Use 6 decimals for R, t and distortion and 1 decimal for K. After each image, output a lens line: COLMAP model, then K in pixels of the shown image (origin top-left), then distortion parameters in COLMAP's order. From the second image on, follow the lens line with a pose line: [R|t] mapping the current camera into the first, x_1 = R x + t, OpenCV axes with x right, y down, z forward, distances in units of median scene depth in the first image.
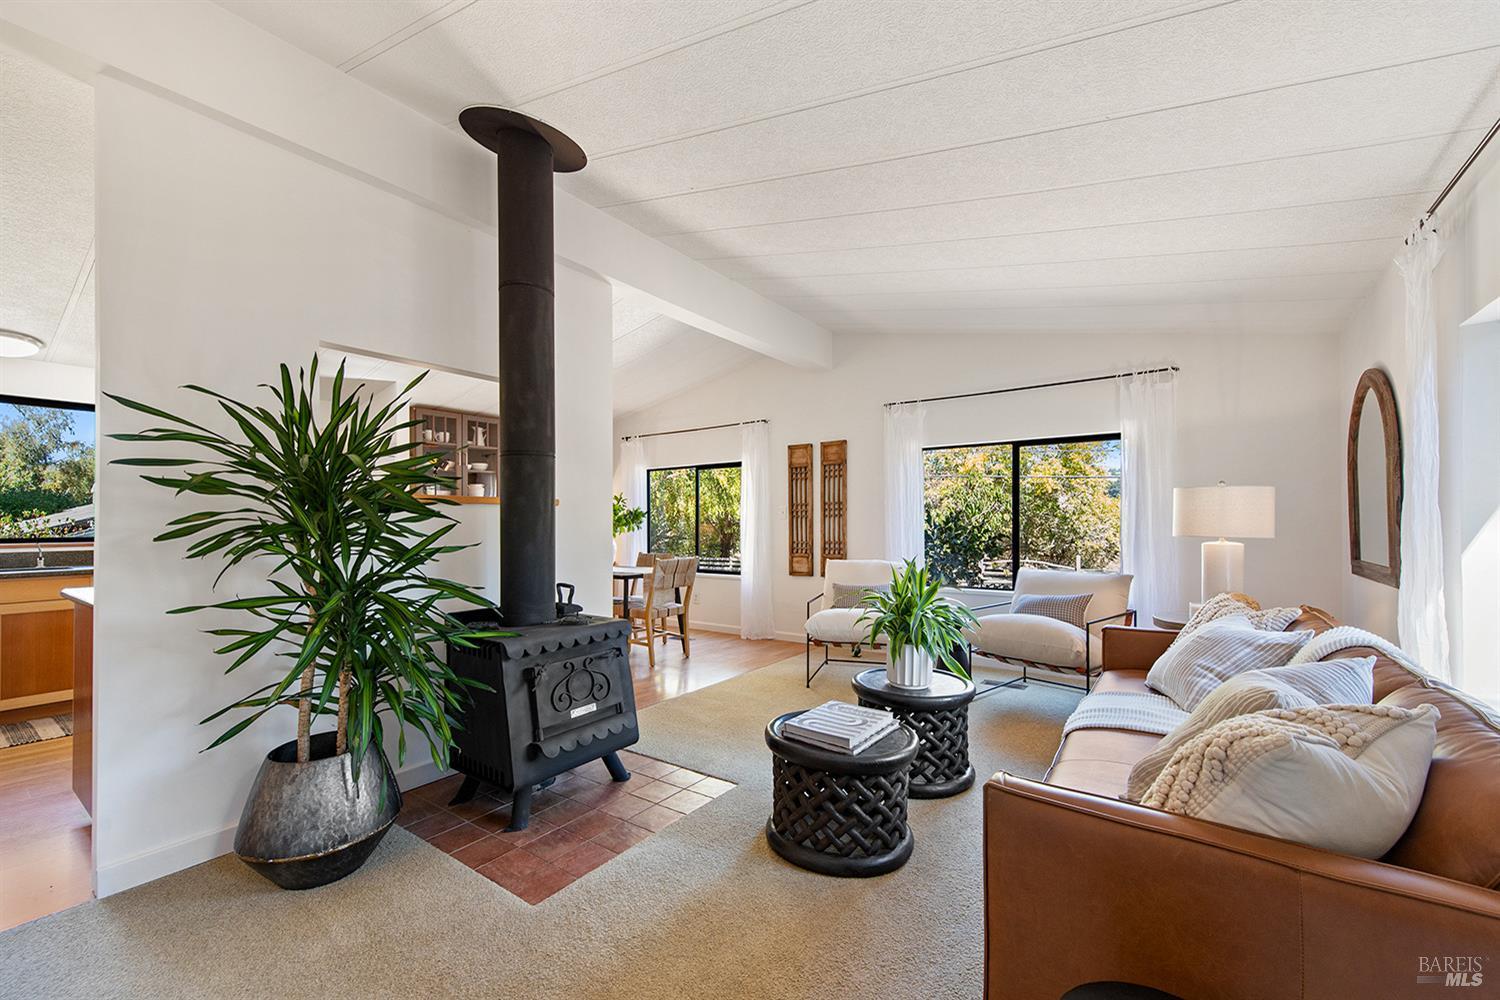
lens RADIAL K [[591.0, 0, 756.9], [0, 591.0, 517.7], [0, 0, 1]] dist [0.016519, -0.005216]
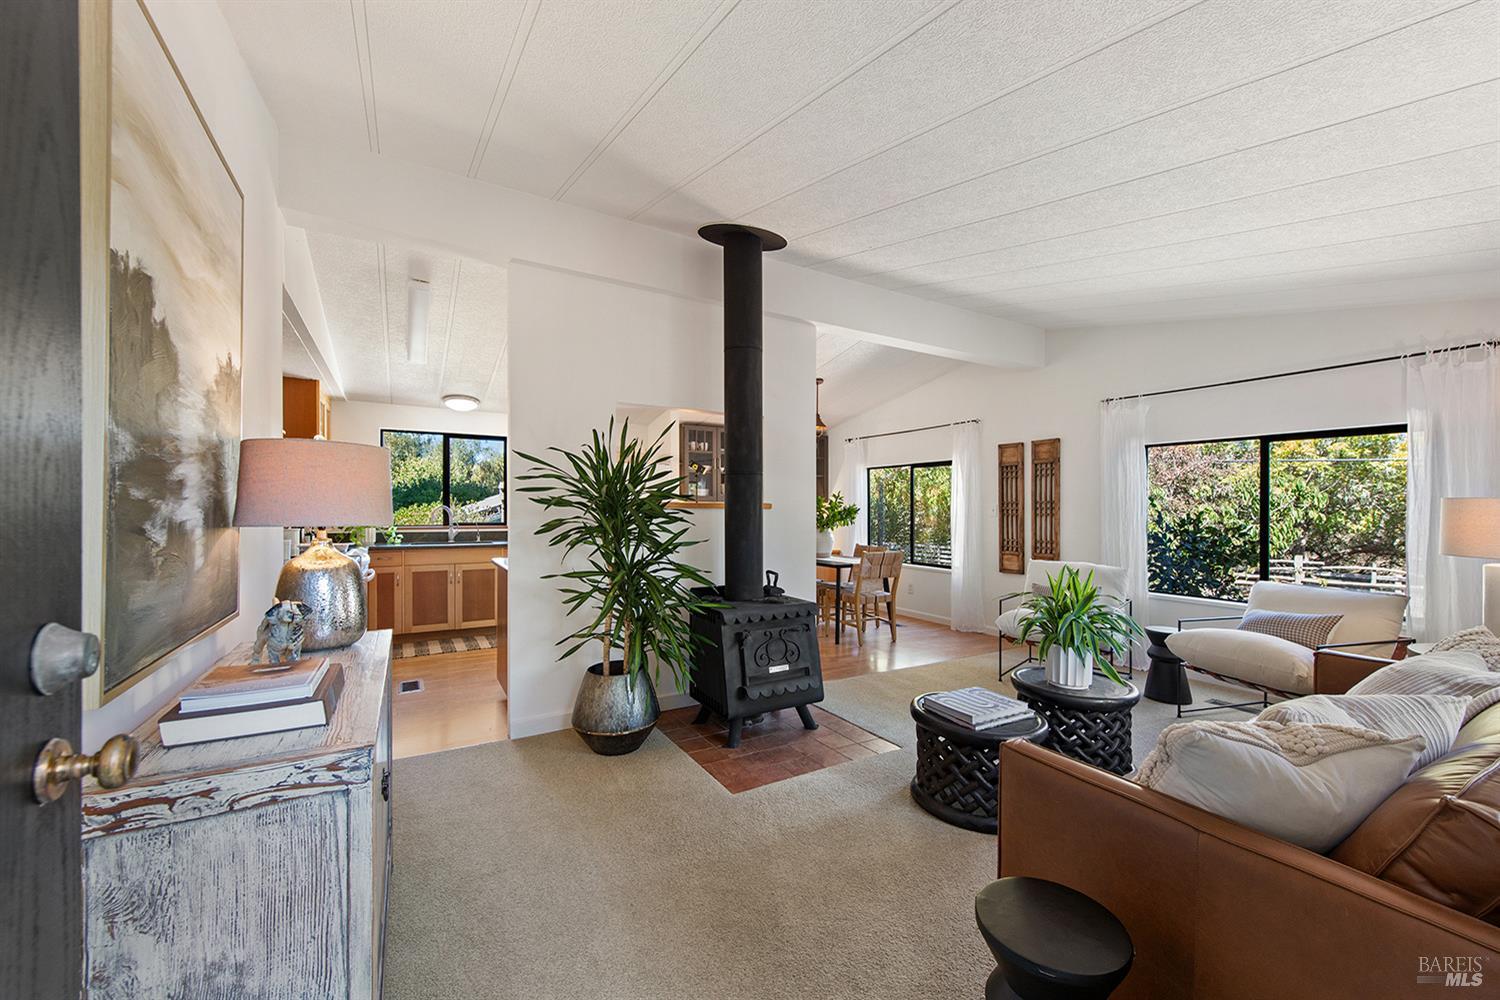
lens RADIAL K [[591.0, 0, 756.9], [0, 591.0, 517.7], [0, 0, 1]] dist [0.016519, -0.005216]
pose [[0.911708, 0.017581, -0.410462, 0.196822], [-0.006757, 0.999590, 0.027807, -0.045959], [0.410783, -0.022578, 0.911454, -0.208922]]
